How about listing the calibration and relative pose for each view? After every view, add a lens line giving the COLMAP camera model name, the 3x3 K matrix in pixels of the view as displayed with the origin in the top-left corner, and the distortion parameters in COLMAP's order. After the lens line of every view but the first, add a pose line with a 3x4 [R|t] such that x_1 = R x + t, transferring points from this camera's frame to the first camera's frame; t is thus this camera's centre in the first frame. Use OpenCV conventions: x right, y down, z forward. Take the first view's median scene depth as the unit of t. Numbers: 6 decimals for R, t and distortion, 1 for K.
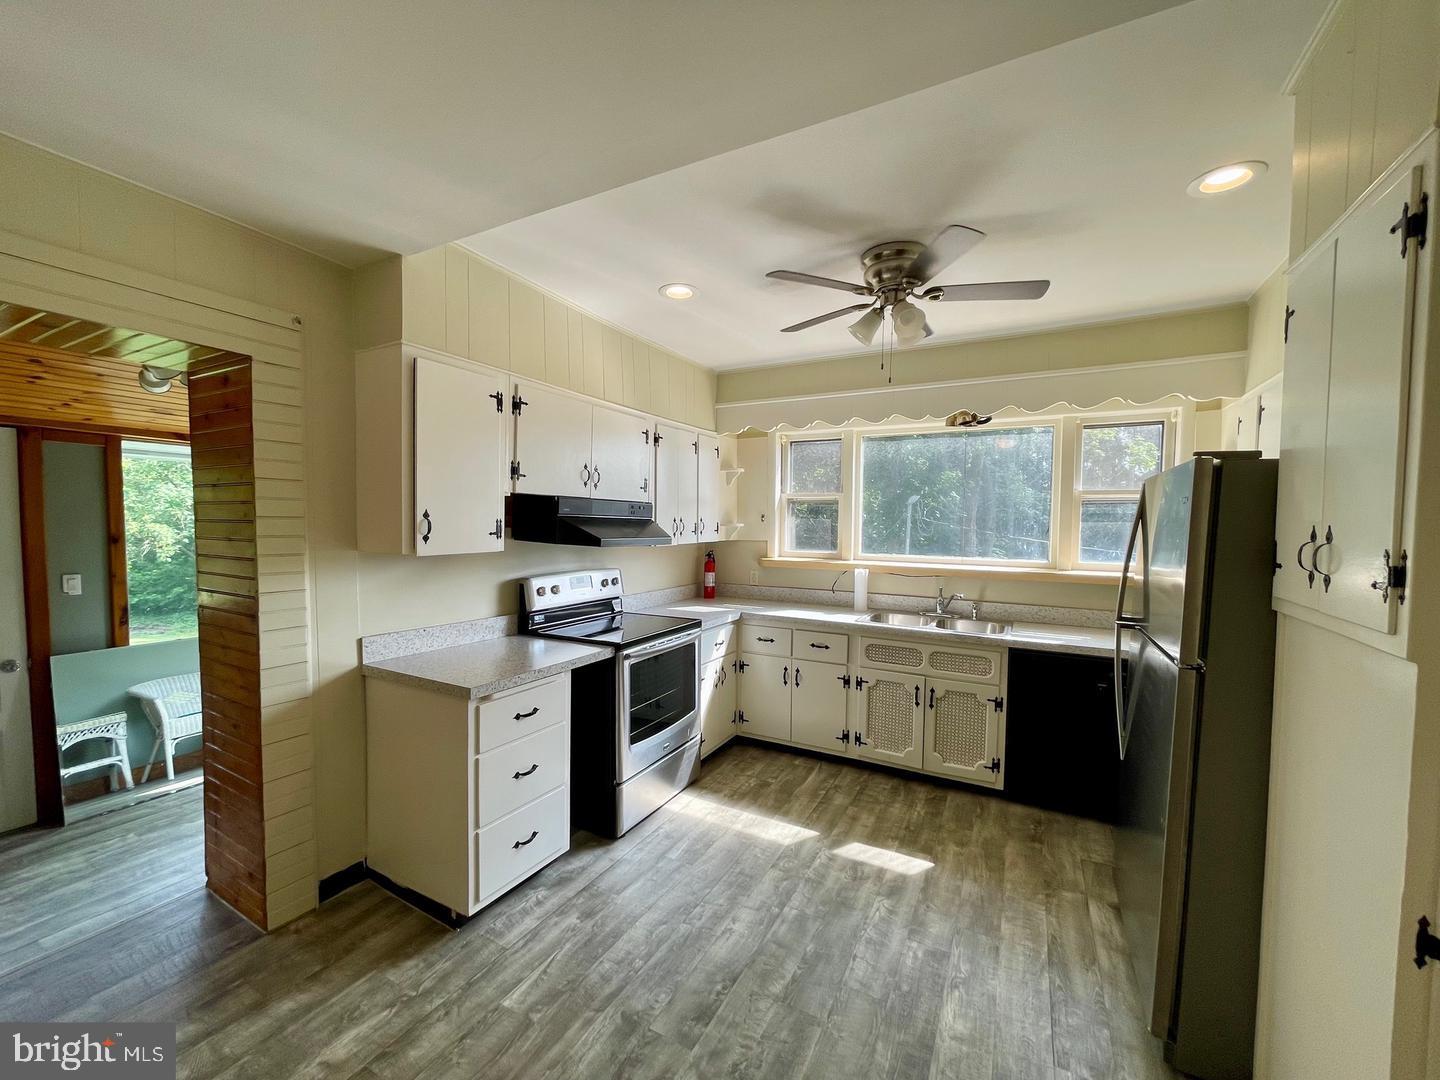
lens RADIAL K [[577.3, 0, 714.9], [0, 577.3, 544.4], [0, 0, 1]] dist [0.001360, 0.000540]
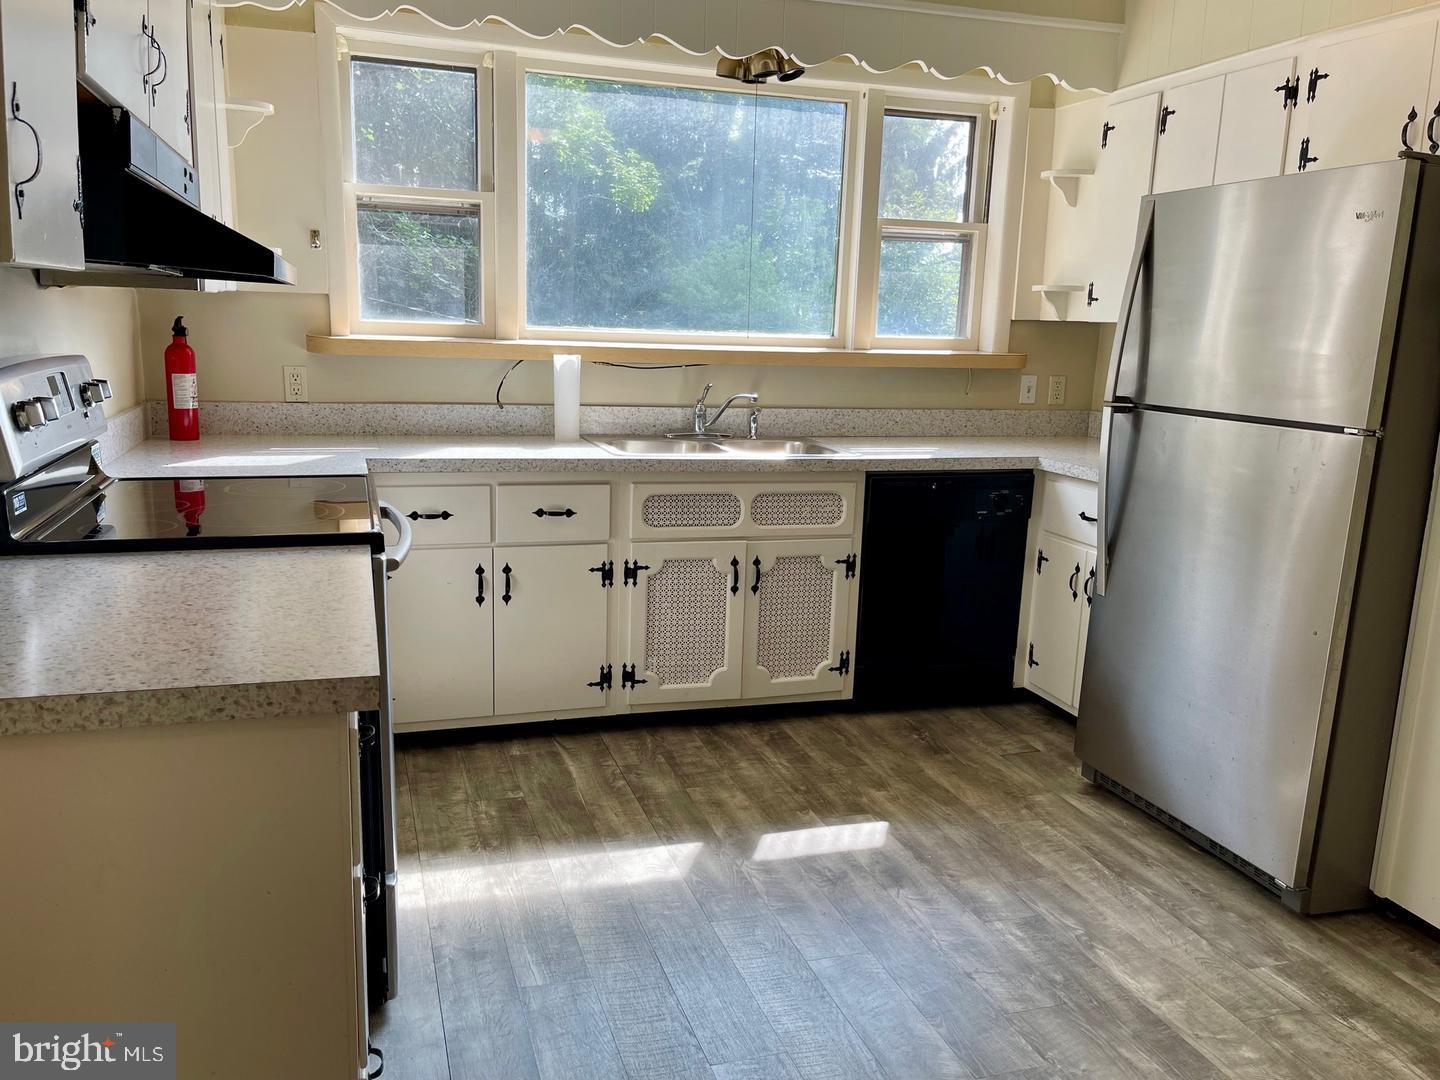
lens RADIAL K [[1144.7, 0, 709.9], [0, 1144.7, 540.3], [0, 0, 1]] dist [0.059705, -0.082010]
pose [[0.705028, -0.128247, 0.697487, -0.458611], [0.007101, 0.984740, 0.173887, 0.035598], [-0.709144, -0.117642, 0.695180, 0.256354]]
